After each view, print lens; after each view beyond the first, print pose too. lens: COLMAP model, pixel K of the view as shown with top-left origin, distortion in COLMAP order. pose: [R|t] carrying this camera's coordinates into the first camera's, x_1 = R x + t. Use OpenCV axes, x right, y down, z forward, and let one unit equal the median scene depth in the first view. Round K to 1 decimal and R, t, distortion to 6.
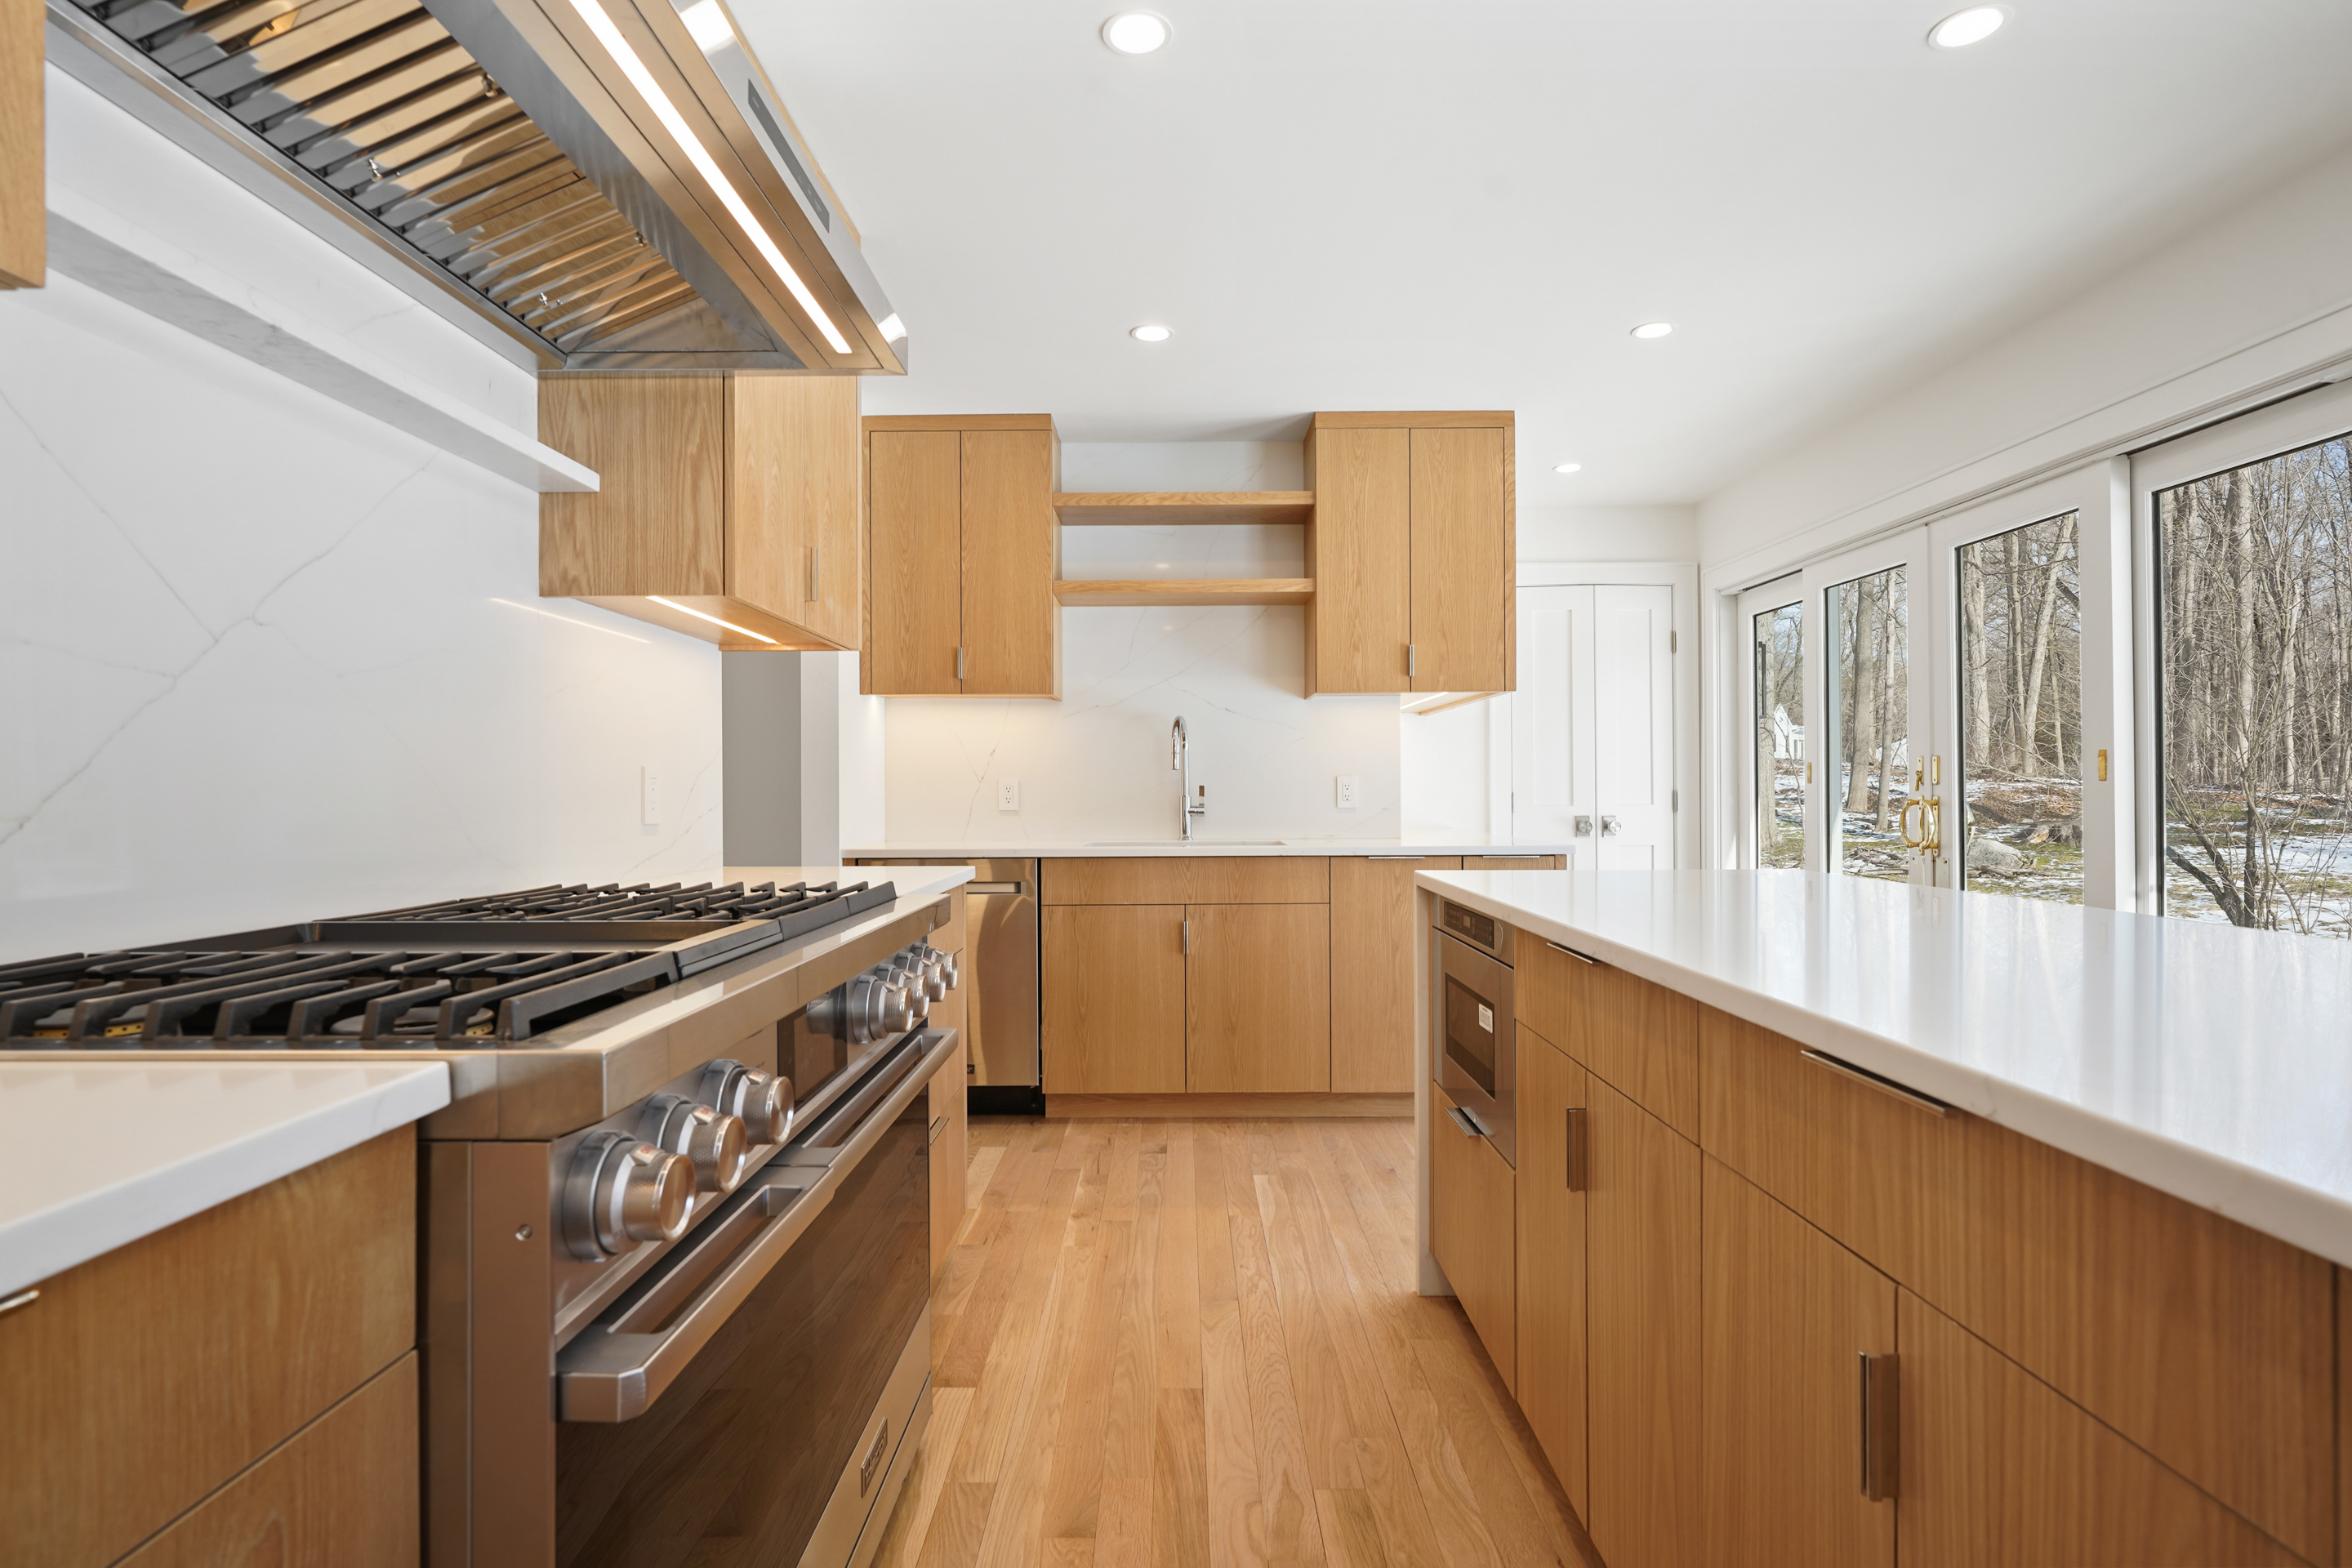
lens RADIAL K [[1192.4, 0, 1170.5], [0, 1192.4, 786.3], [0, 0, 1]] dist [0.025615, -0.000003]
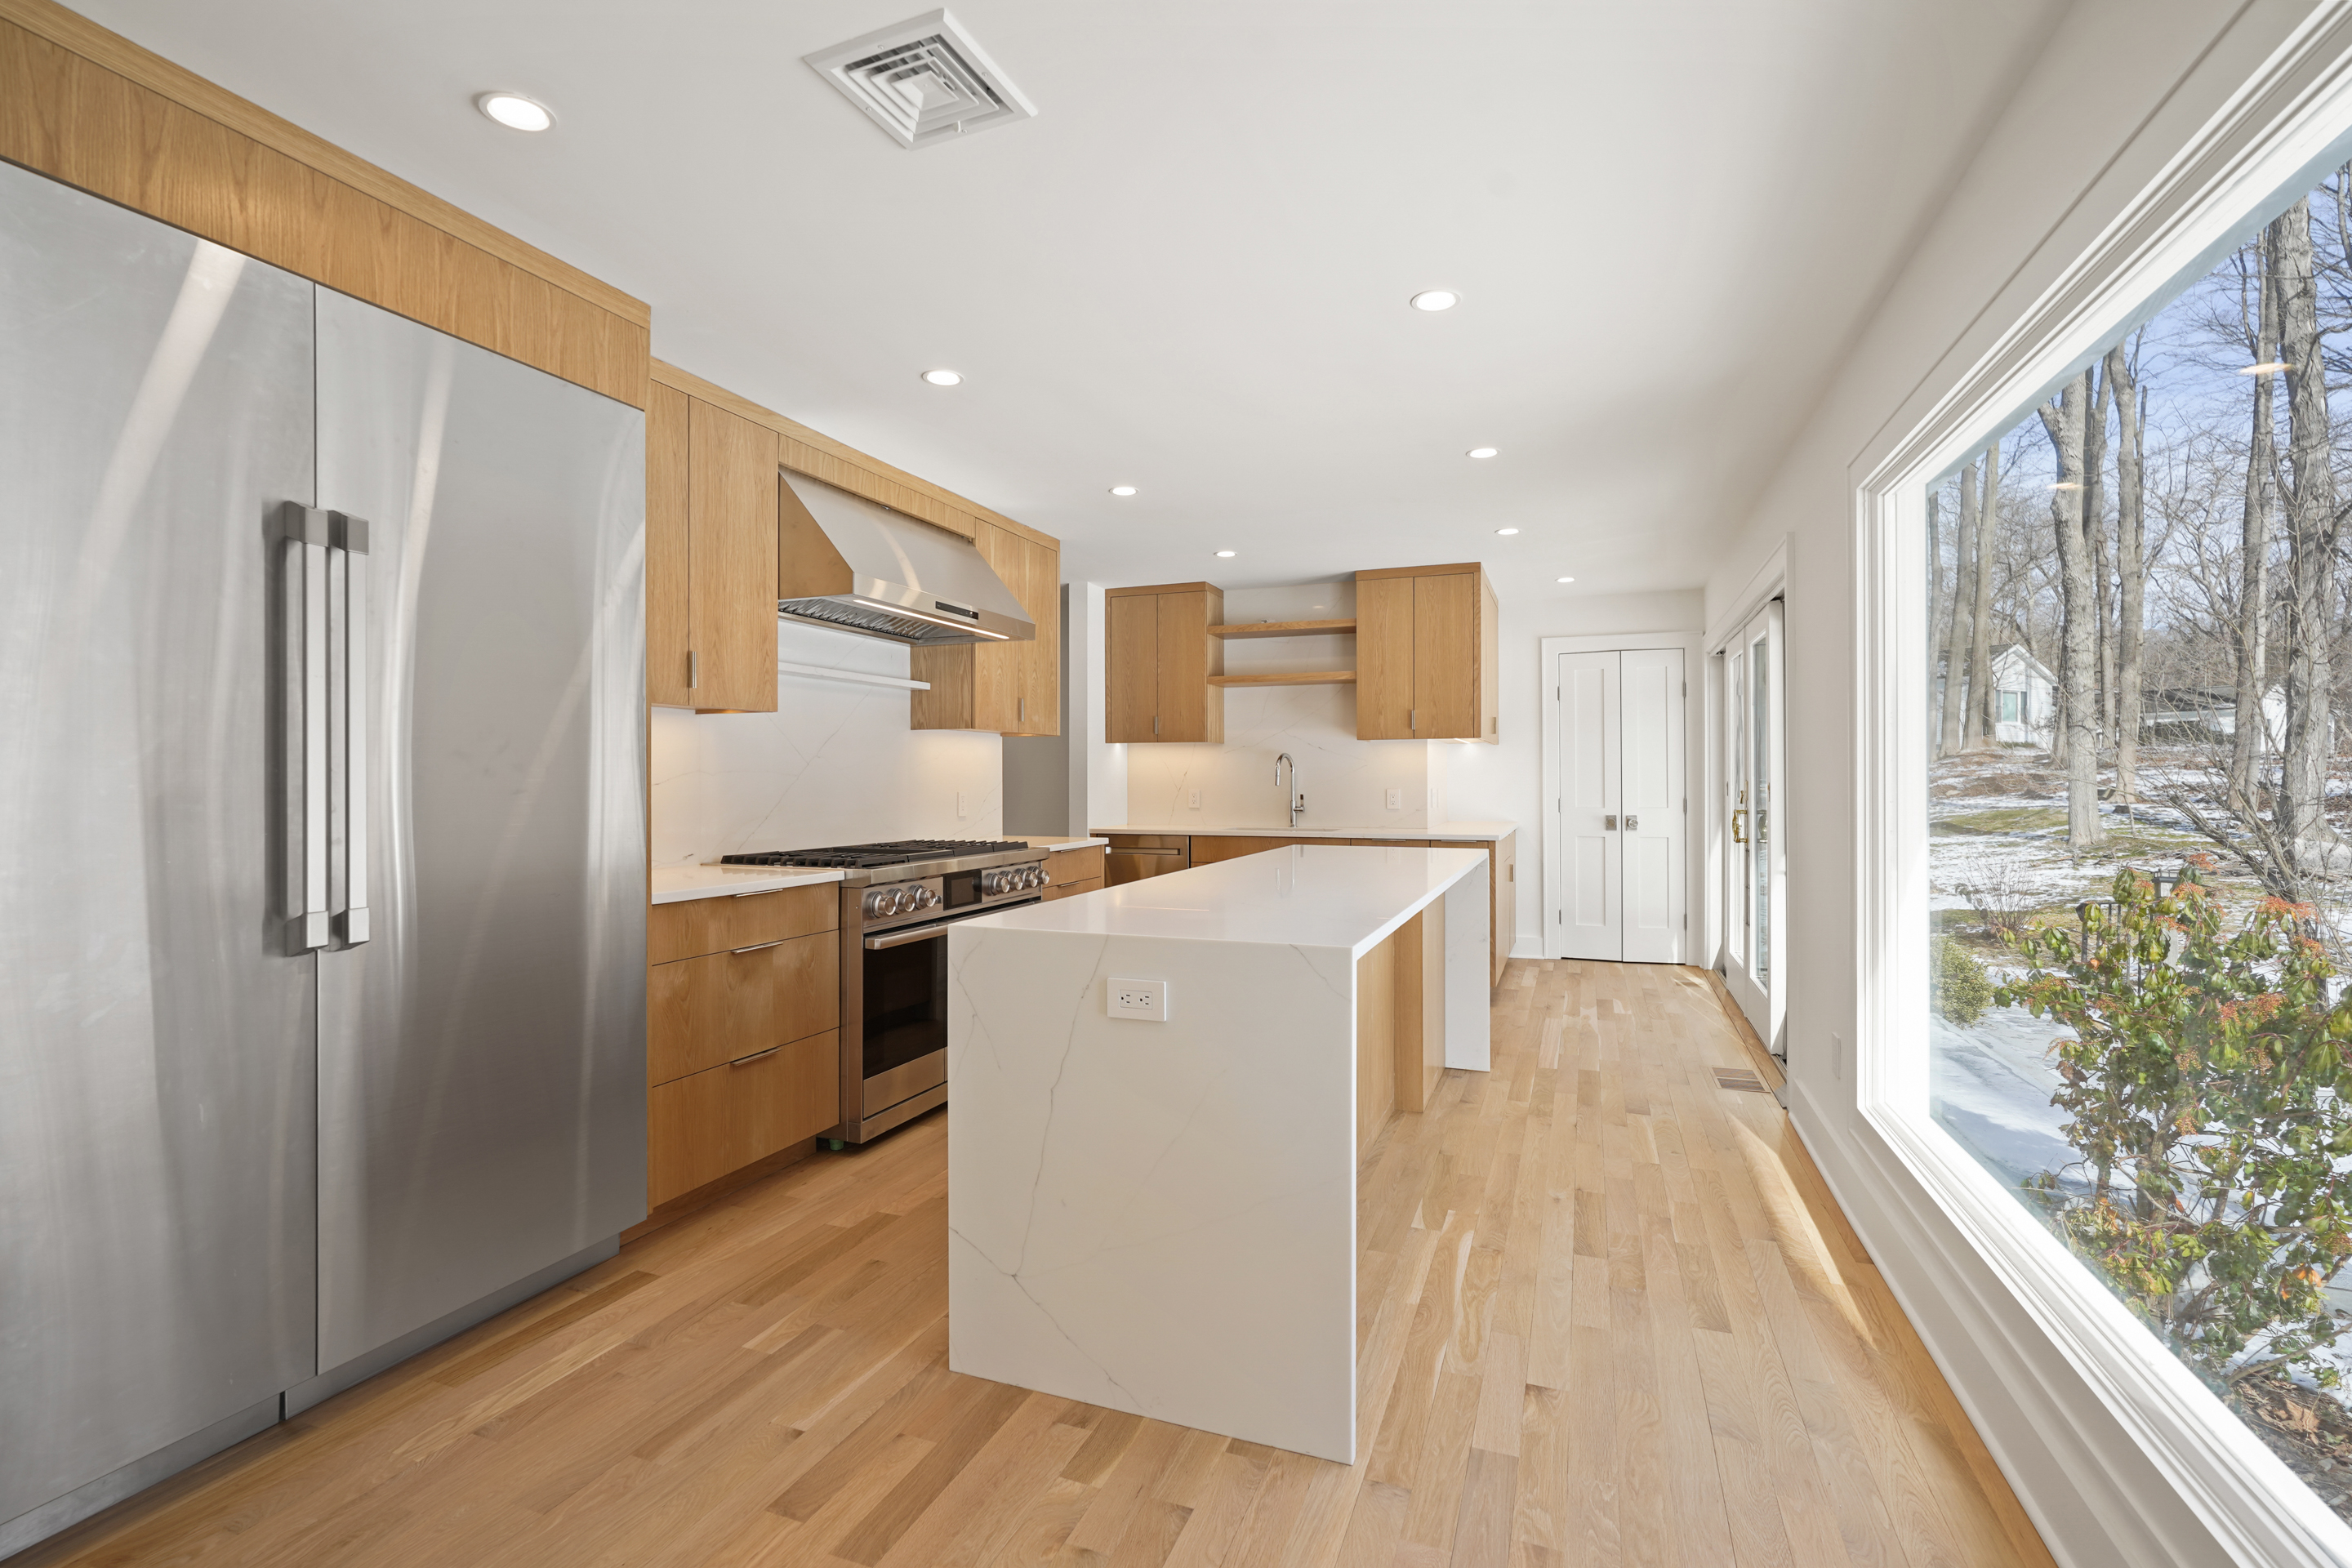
lens RADIAL K [[1071.1, 0, 1164.1], [0, 1071.1, 775.3], [0, 0, 1]] dist [0.005236, 0.003095]
pose [[0.933128, 0.001387, -0.359543, 0.406926], [-0.001175, 0.999999, 0.000806, -0.029601], [0.359543, -0.000329, 0.933128, -0.482333]]
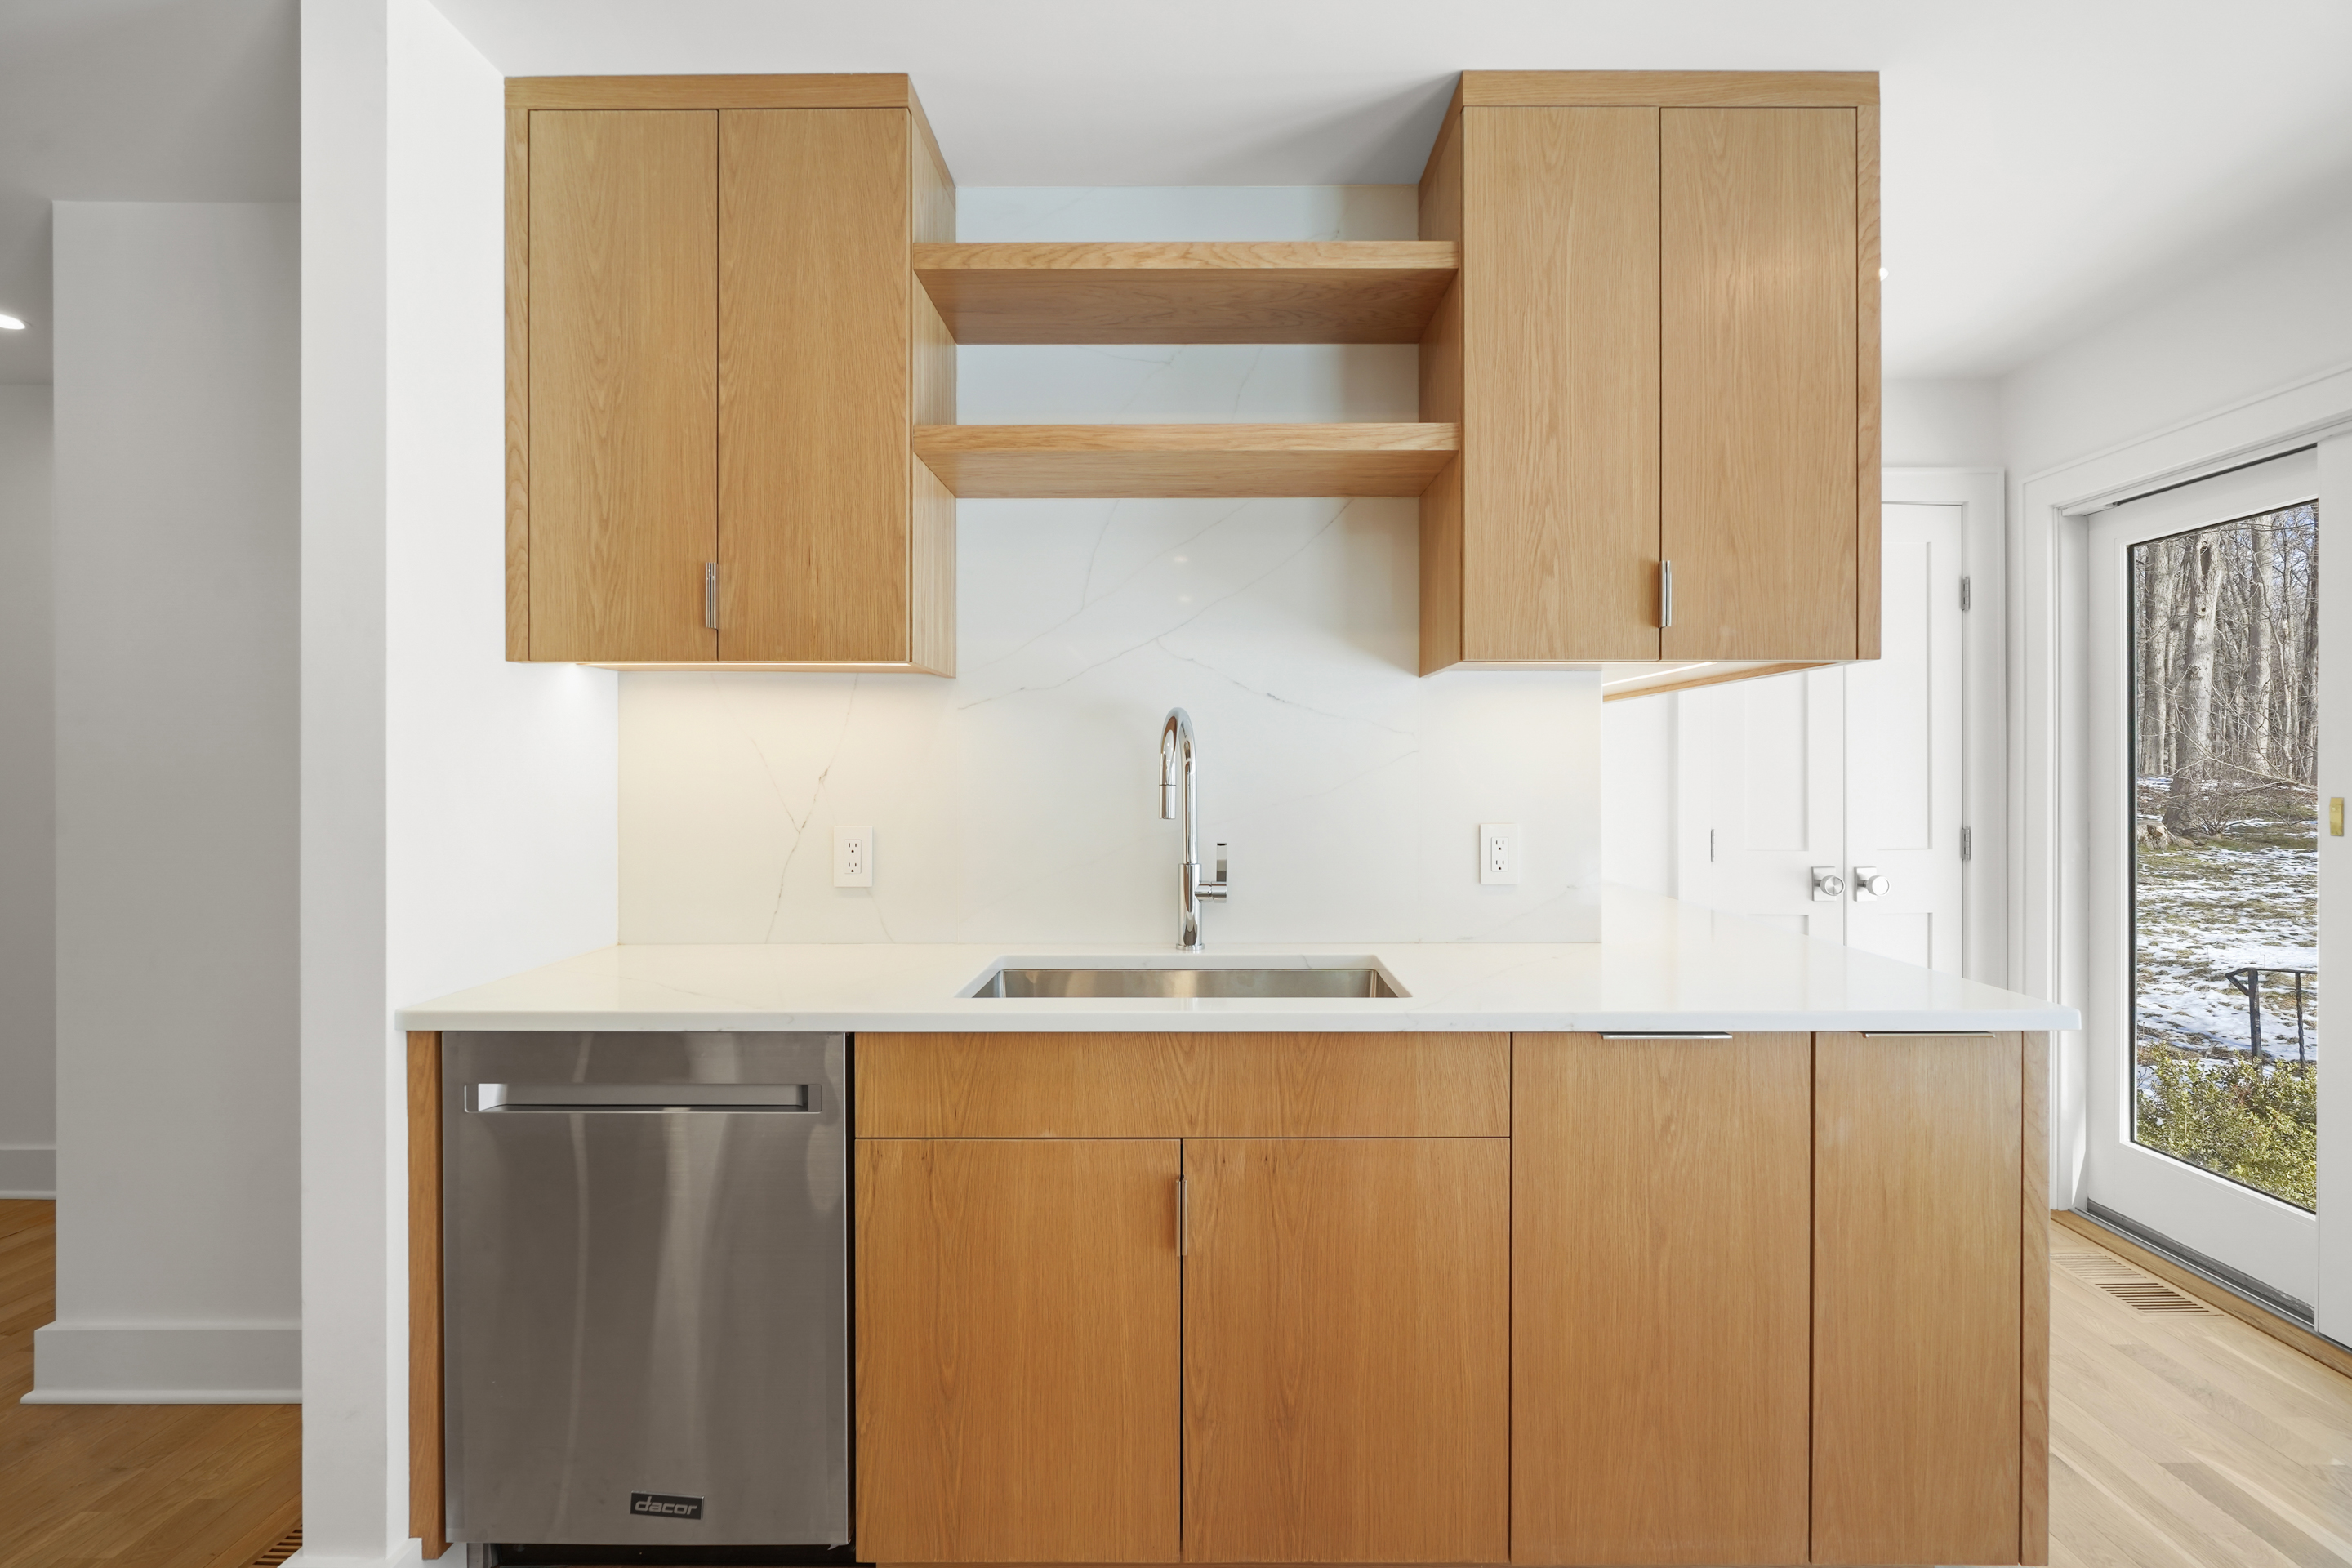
lens RADIAL K [[1071.1, 0, 1195.7], [0, 1071.1, 776.1], [0, 0, 1]] dist [0.005236, 0.003095]
pose [[0.999993, 0.003701, -0.000854, 0.016111], [-0.003694, 0.999963, 0.007719, -0.035293], [0.000882, -0.007715, 0.999970, 0.569277]]
